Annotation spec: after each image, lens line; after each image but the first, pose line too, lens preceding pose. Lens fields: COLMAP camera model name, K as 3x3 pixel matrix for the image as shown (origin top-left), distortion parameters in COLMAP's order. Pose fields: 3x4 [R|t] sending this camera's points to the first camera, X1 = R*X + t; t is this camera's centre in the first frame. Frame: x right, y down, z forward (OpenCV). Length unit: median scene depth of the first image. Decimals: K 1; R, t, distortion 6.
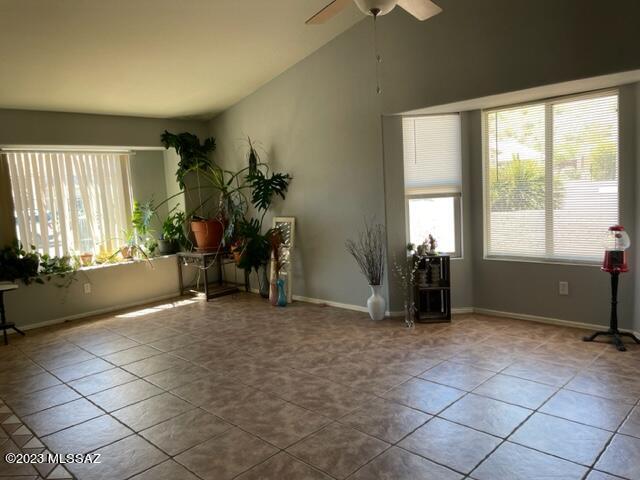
lens RADIAL K [[488.1, 0, 317.4], [0, 488.1, 240.1], [0, 0, 1]] dist [0.053388, -0.026426]
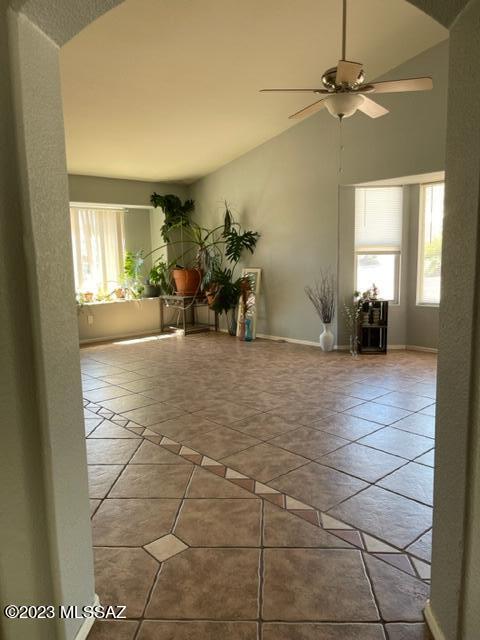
lens RADIAL K [[488.1, 0, 243.7], [0, 488.1, 321.5], [0, 0, 1]] dist [0.053388, -0.026426]
pose [[0.998421, 0.043160, -0.035957, -0.043433], [-0.042094, 0.998666, 0.029911, 0.053174], [0.037200, -0.028350, 0.998906, -0.224439]]
